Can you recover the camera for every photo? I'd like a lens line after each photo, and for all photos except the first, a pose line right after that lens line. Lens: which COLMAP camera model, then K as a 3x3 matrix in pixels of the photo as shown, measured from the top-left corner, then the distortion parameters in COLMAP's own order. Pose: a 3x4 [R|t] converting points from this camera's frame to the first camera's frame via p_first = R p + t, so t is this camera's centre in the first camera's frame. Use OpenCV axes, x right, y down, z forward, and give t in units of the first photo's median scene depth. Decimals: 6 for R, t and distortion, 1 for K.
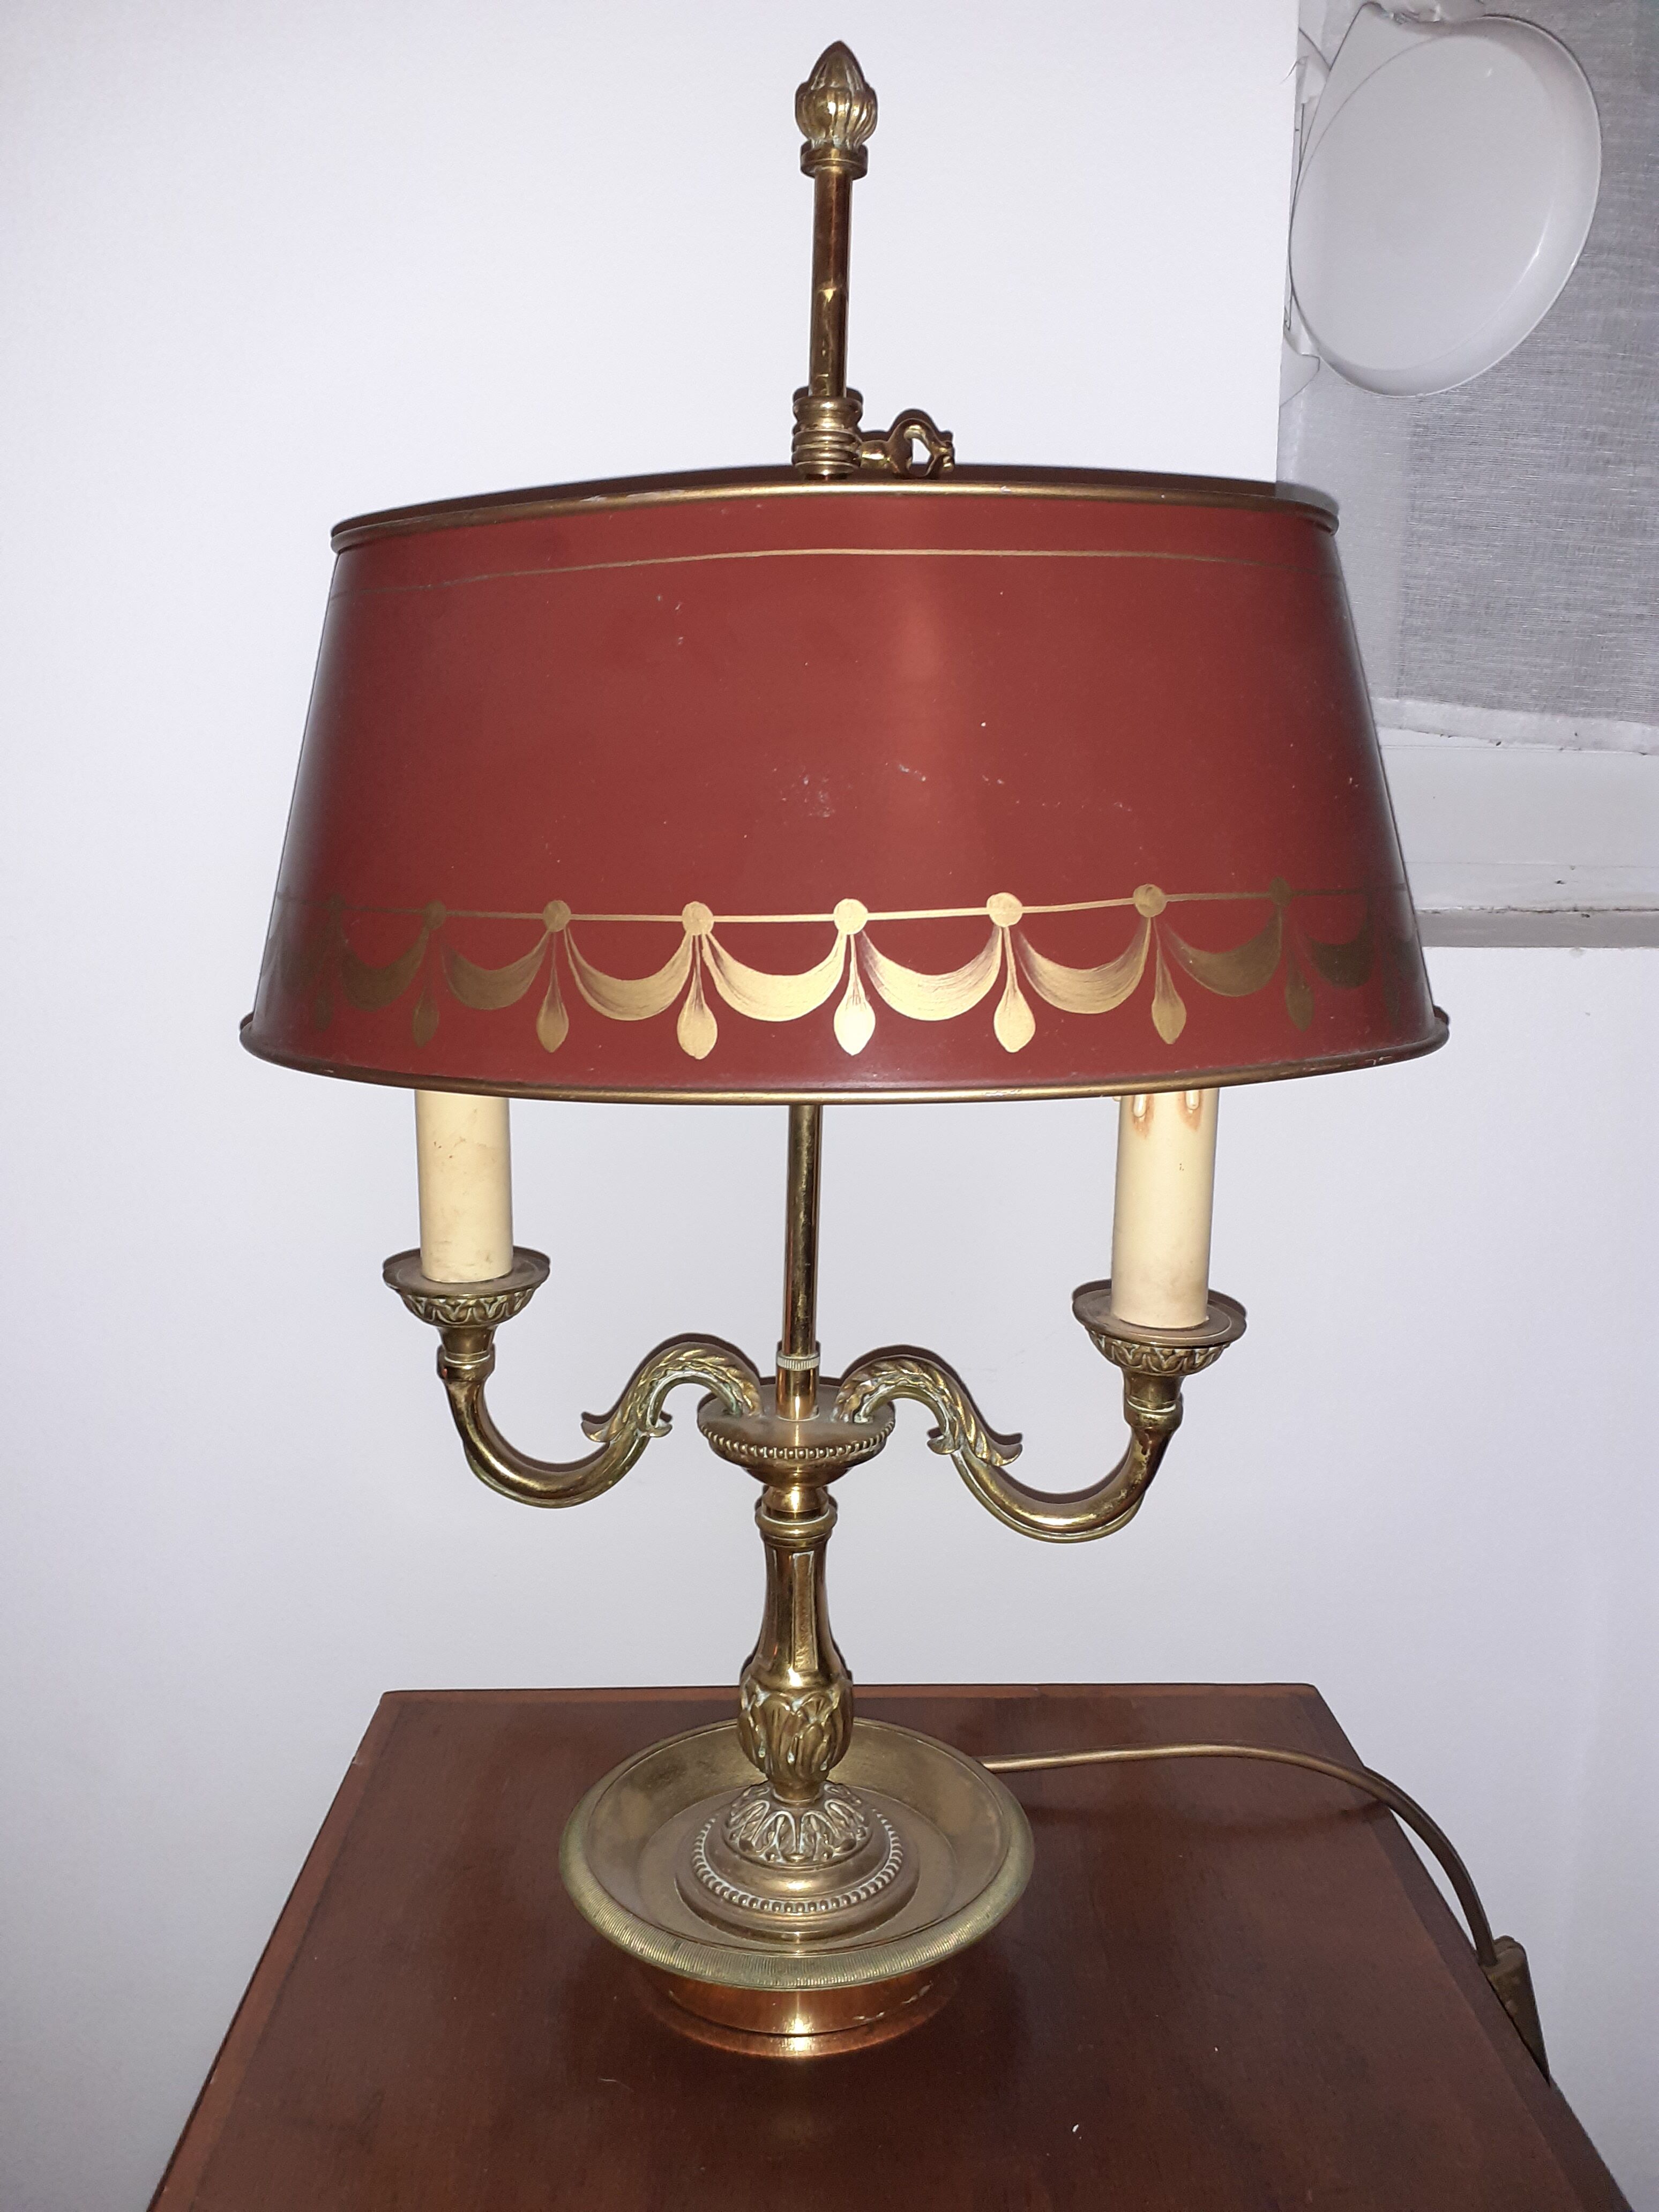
lens RADIAL K [[1746.2, 0, 783.7], [0, 1746.2, 1092.8], [0, 0, 1]] dist [-0.000178, -0.040040]
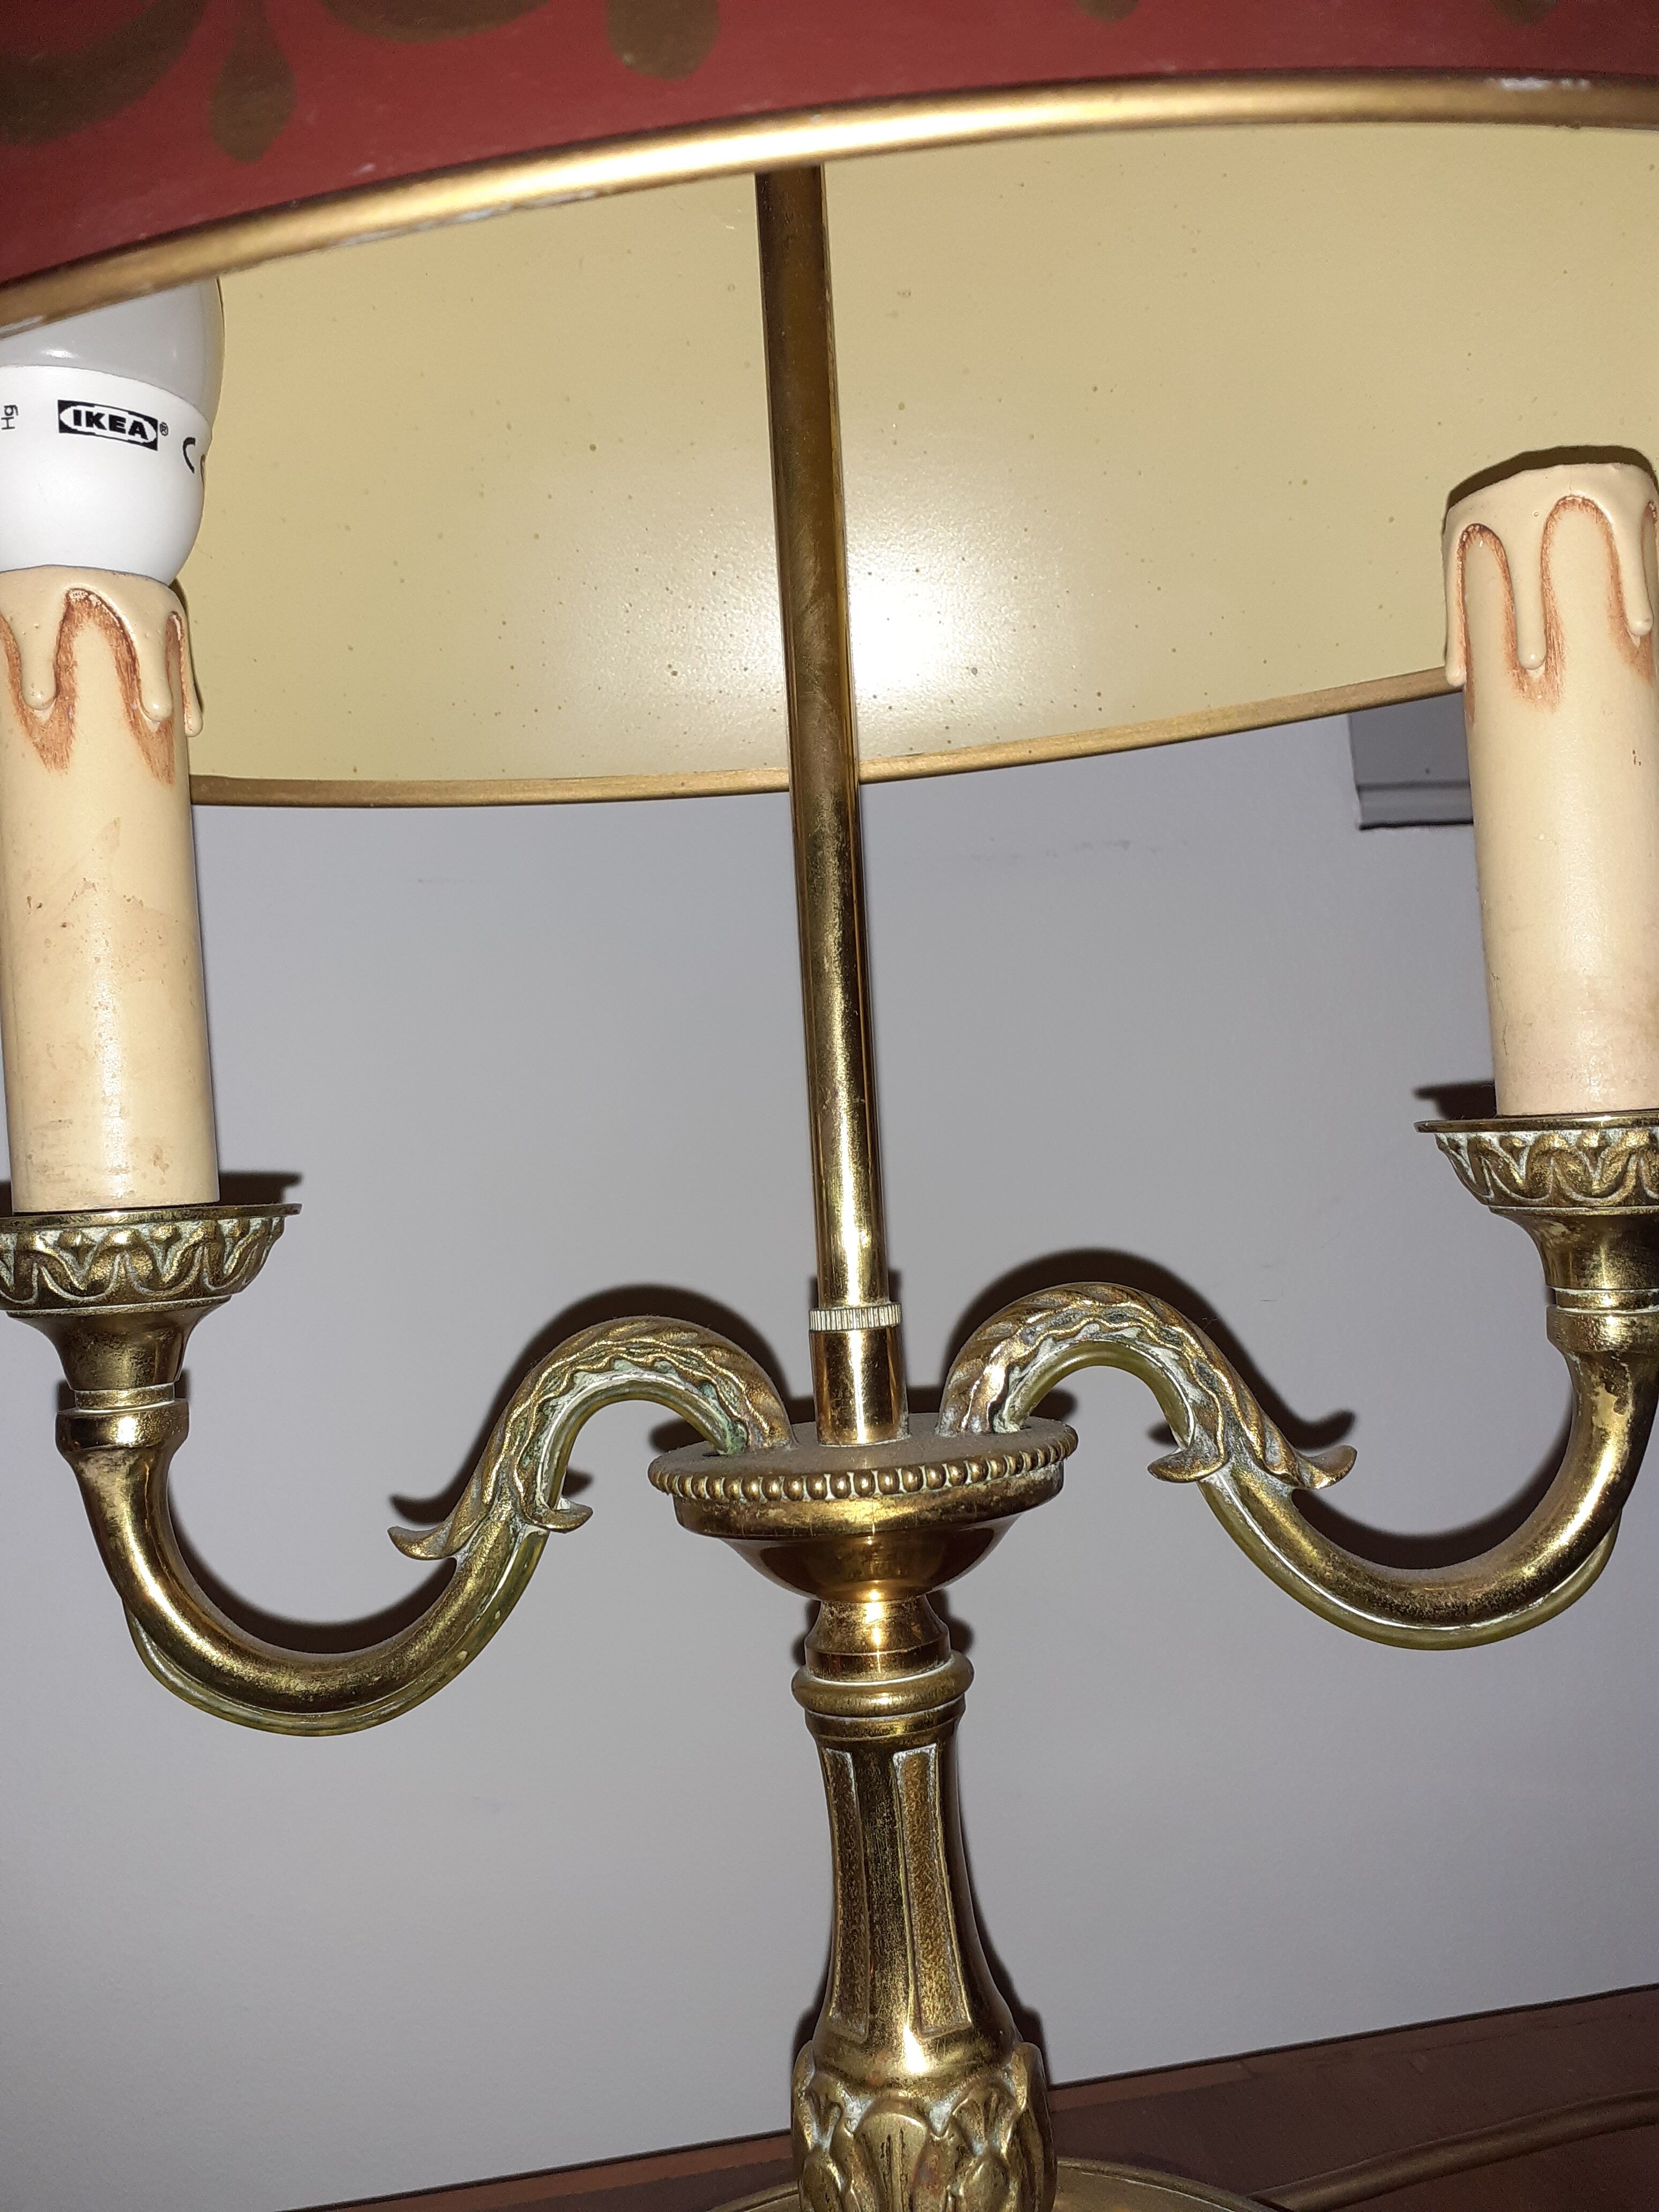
lens RADIAL K [[1820.0, 0, 797.0], [0, 1820.0, 1105.1], [0, 0, 1]] dist [0.018984, -0.053986]
pose [[0.988622, -0.079298, 0.127822, -0.064367], [0.102219, 0.977572, -0.184131, 0.184583], [-0.110354, 0.195102, 0.974555, 0.513196]]
